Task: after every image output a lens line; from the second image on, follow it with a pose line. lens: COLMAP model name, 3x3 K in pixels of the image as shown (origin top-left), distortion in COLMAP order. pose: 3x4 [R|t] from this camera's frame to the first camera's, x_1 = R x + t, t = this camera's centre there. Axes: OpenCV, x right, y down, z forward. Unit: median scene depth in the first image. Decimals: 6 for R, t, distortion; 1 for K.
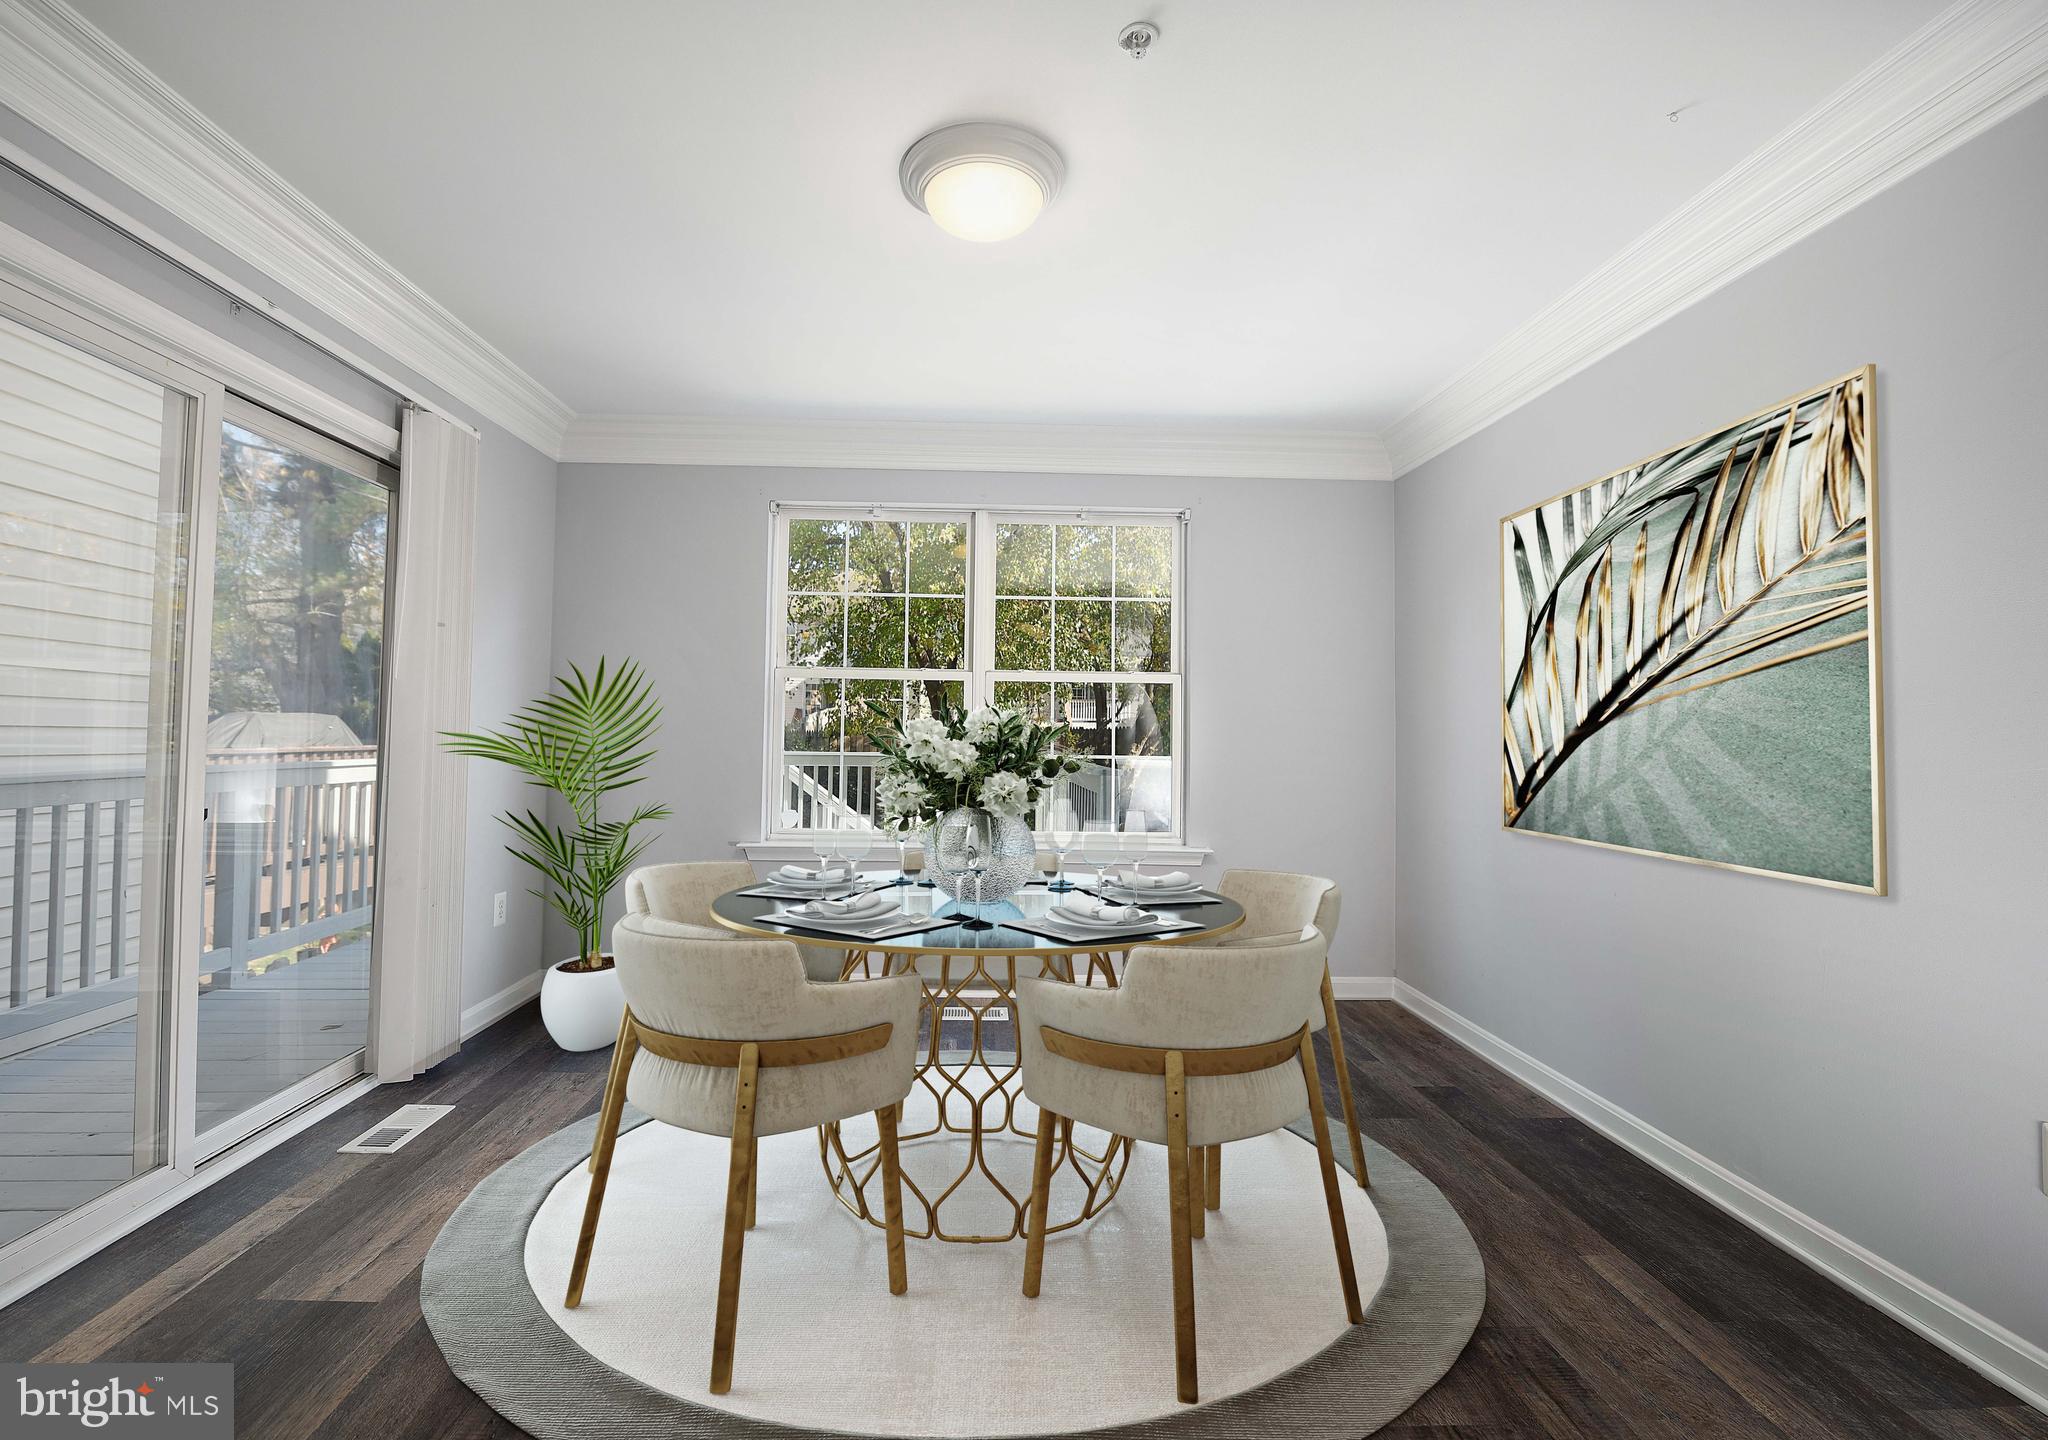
lens RADIAL K [[916.2, 0, 1019.3], [0, 916.2, 714.7], [0, 0, 1]] dist [-0.002617, -0.000230]
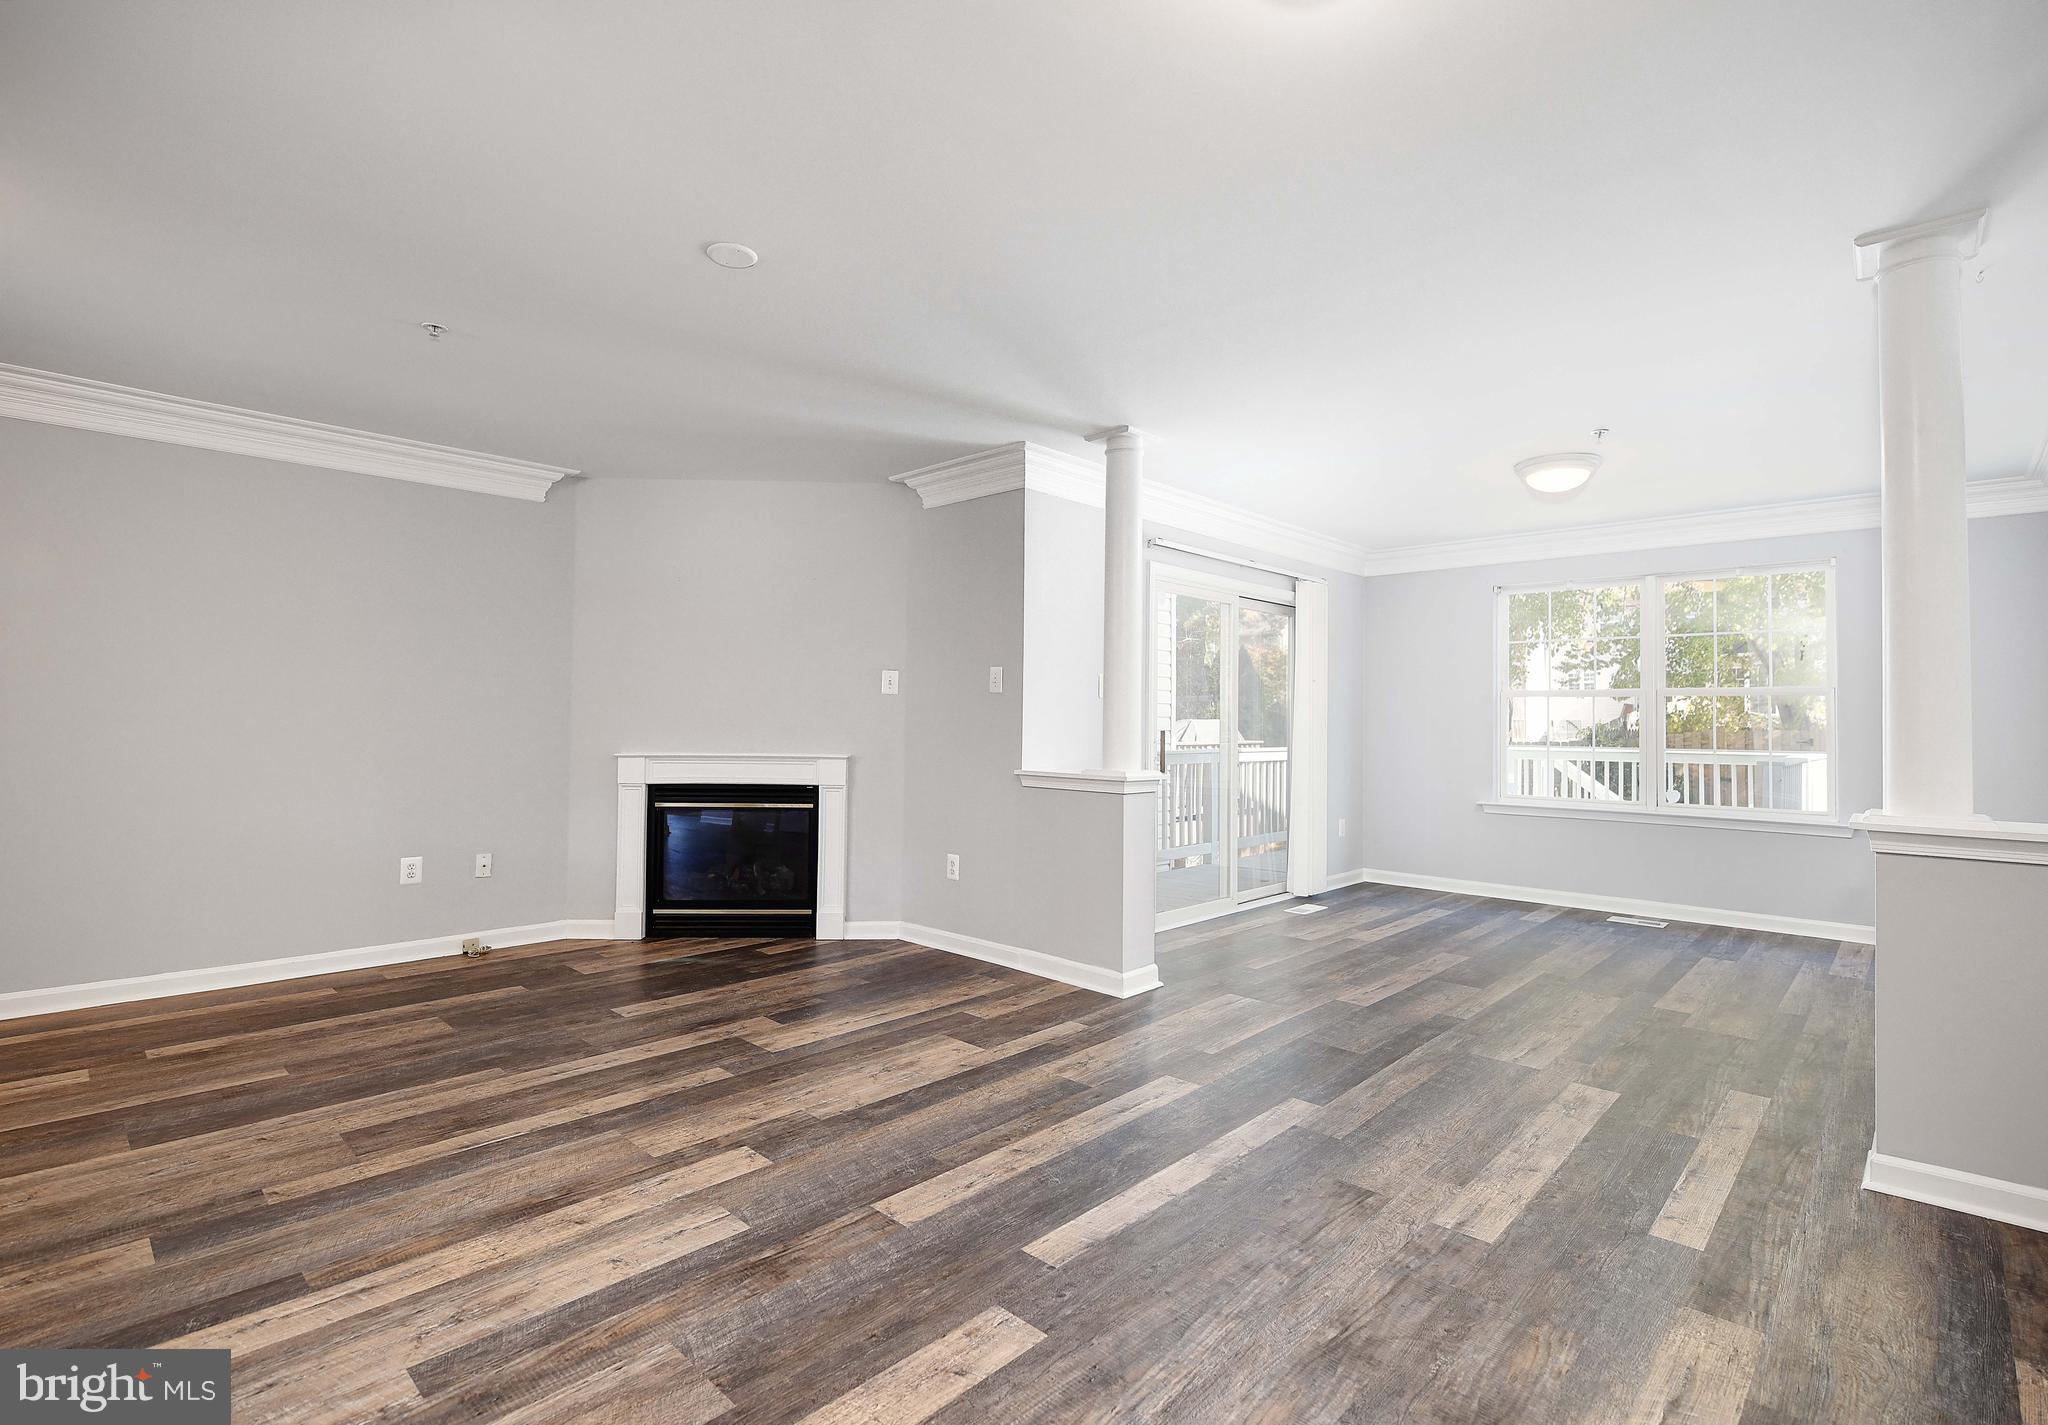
lens RADIAL K [[978.4, 0, 1020.9], [0, 978.4, 715.8], [0, 0, 1]] dist [-0.001790, -0.000236]
pose [[0.702648, -0.004281, -0.711525, 0.350333], [0.012578, 0.999900, 0.006405, -0.037028], [0.711427, -0.013450, 0.702632, -0.755464]]
